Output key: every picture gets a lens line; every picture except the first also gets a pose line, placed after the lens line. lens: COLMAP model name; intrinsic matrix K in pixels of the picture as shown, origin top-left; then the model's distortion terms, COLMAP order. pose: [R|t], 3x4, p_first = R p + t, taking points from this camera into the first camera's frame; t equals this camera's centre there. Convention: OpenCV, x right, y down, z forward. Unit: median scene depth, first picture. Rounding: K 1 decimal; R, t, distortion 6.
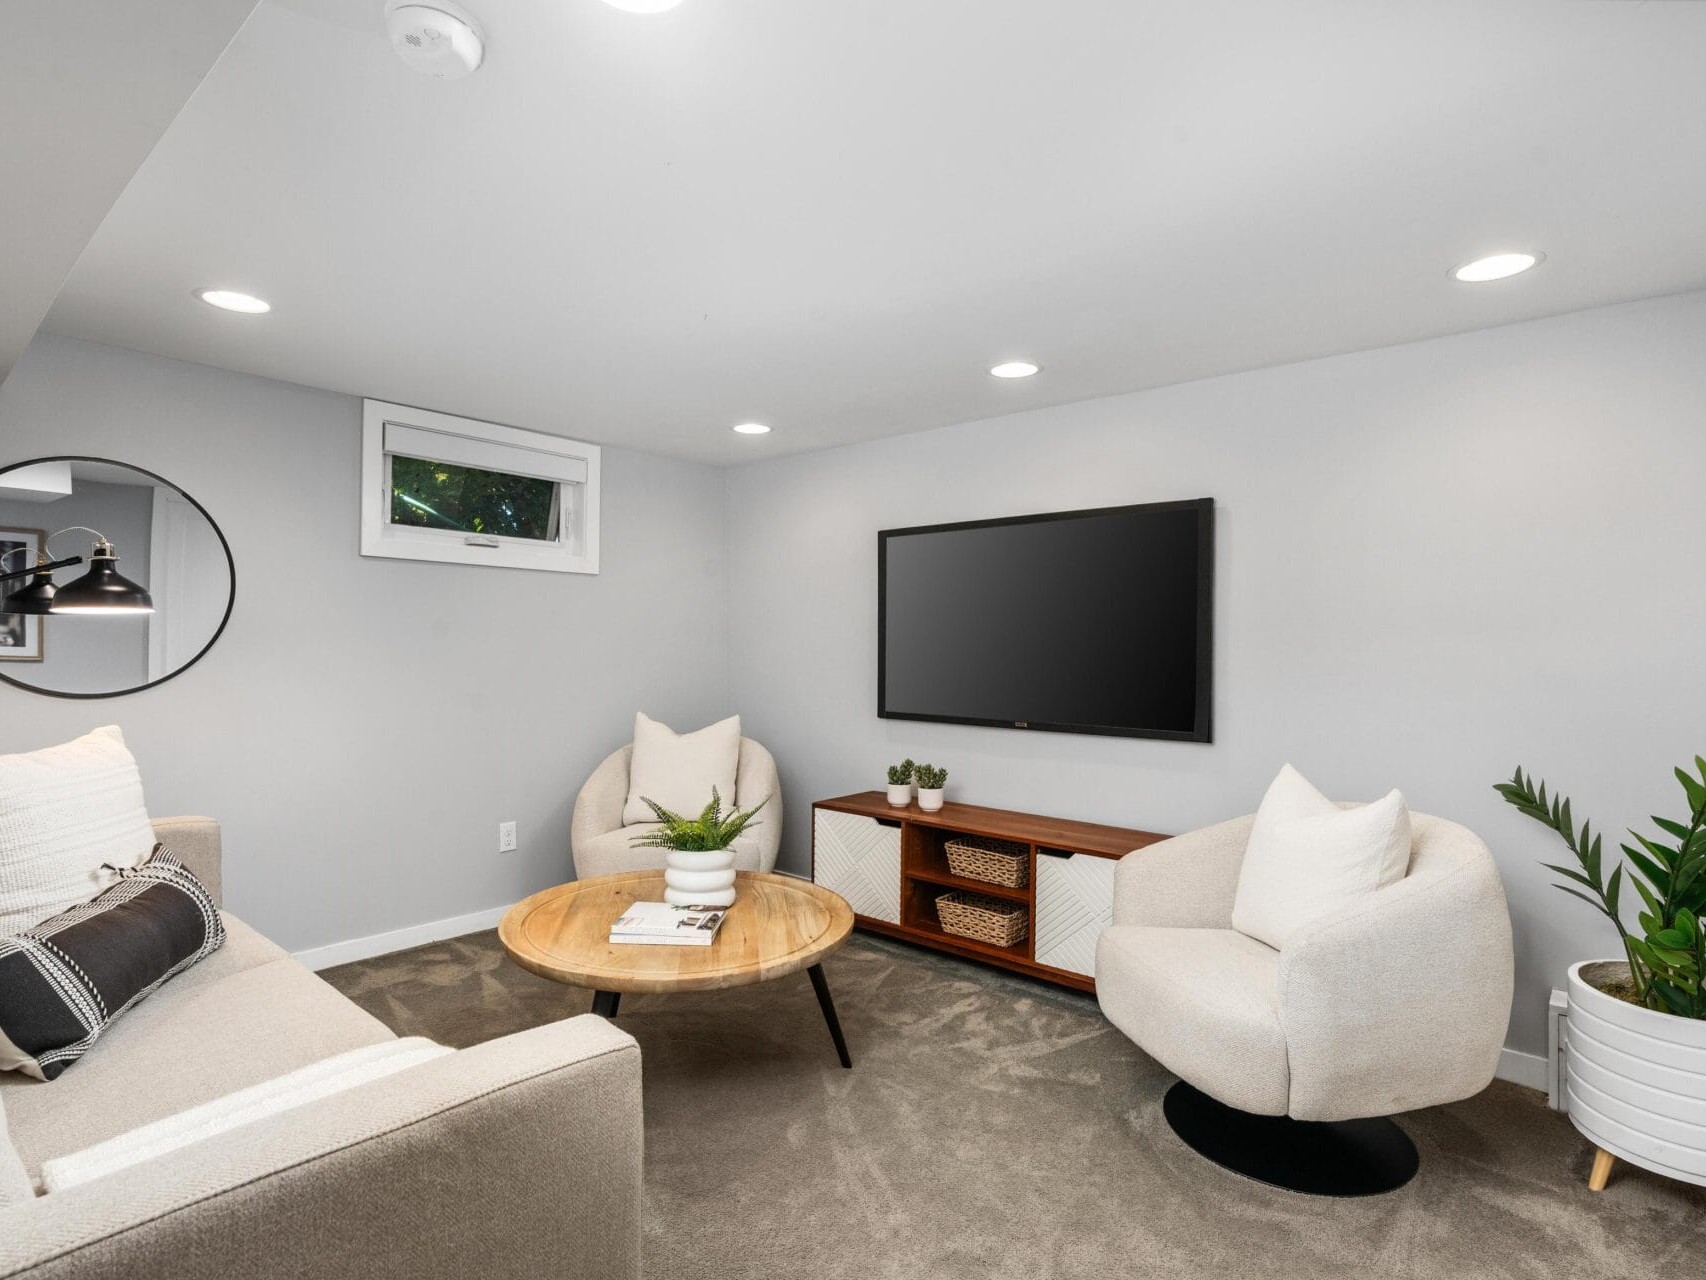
lens RADIAL K [[915.5, 0, 847.4], [0, 915.5, 640.6], [0, 0, 1]] dist [-0.007479, -0.001221]
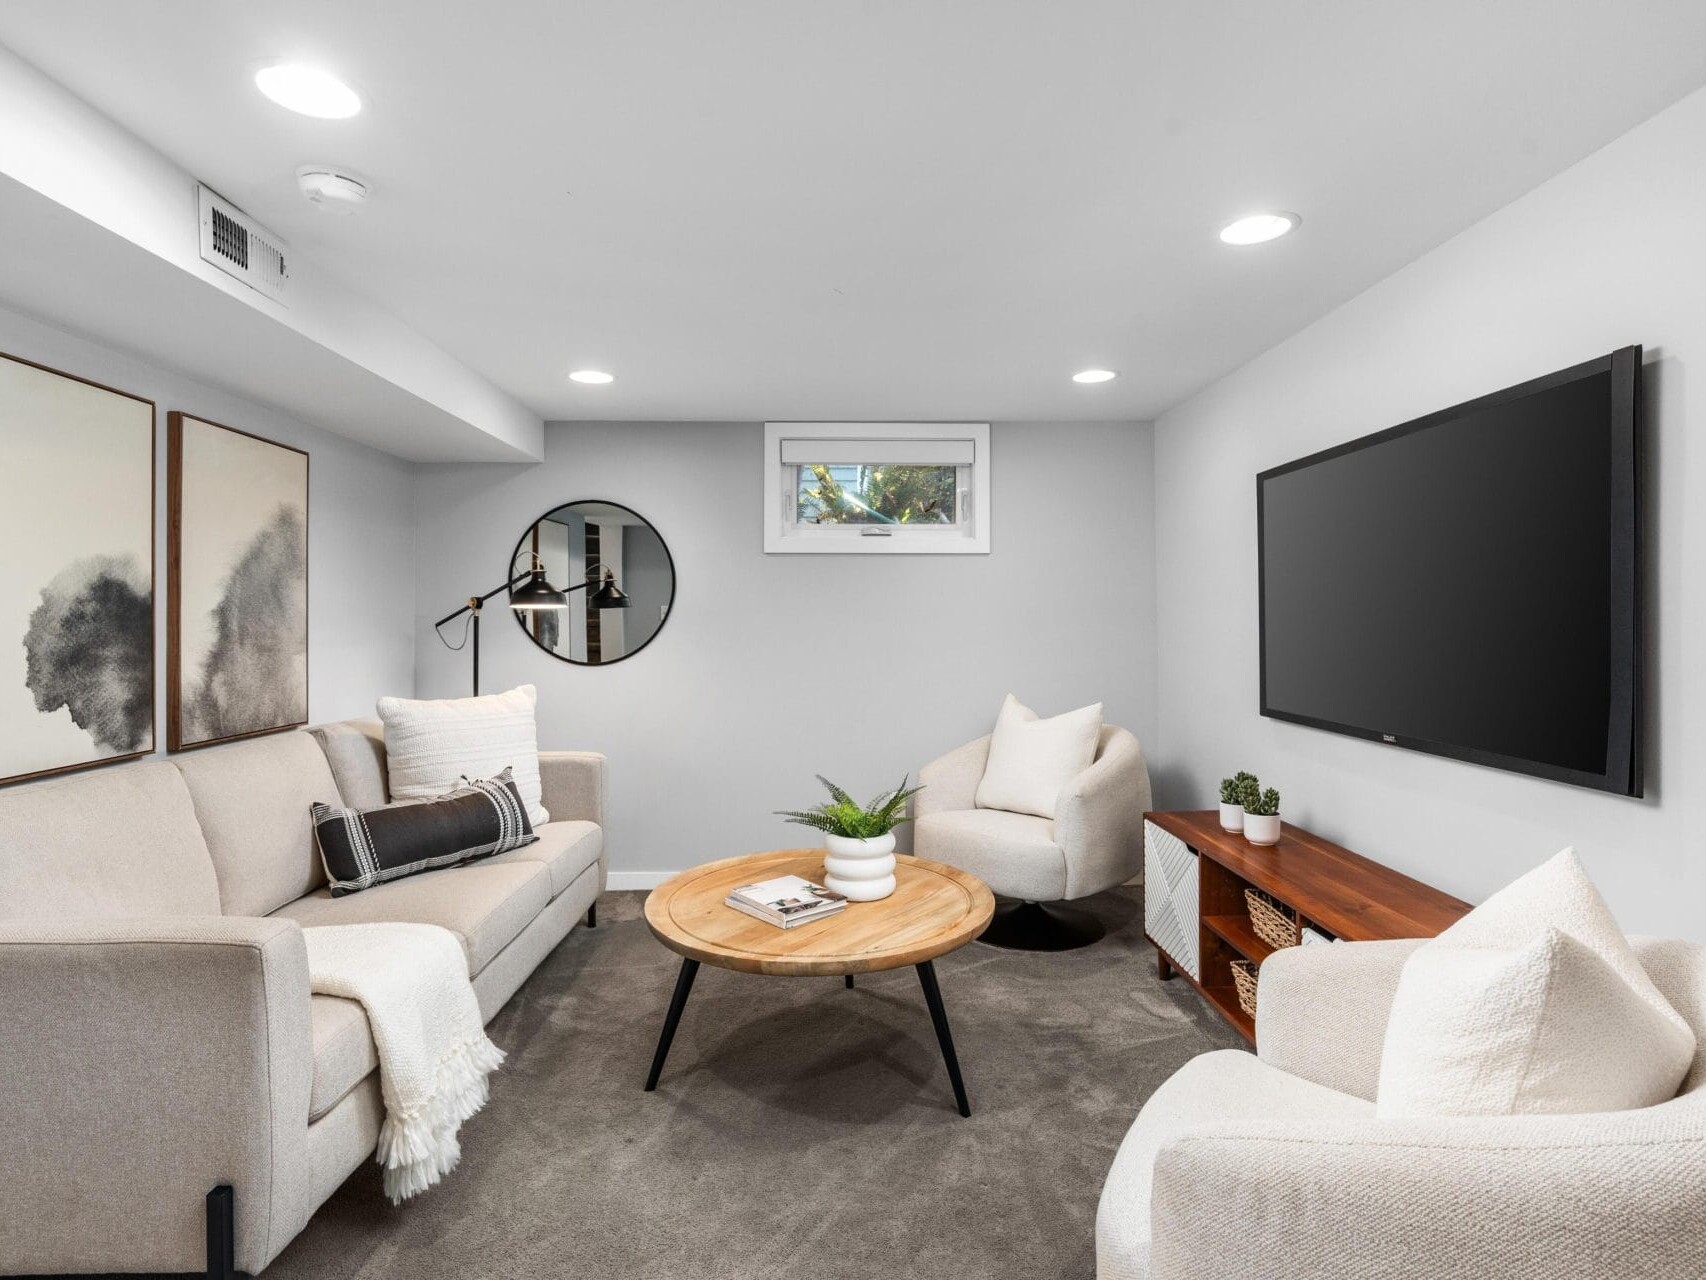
lens RADIAL K [[915.5, 0, 854.5], [0, 915.5, 636.9], [0, 0, 1]] dist [-0.007479, -0.001221]
pose [[0.672006, -0.002045, -0.740543, 0.418843], [0.015146, 0.999825, 0.010984, 0.004825], [0.740391, -0.018598, 0.671919, 0.260934]]
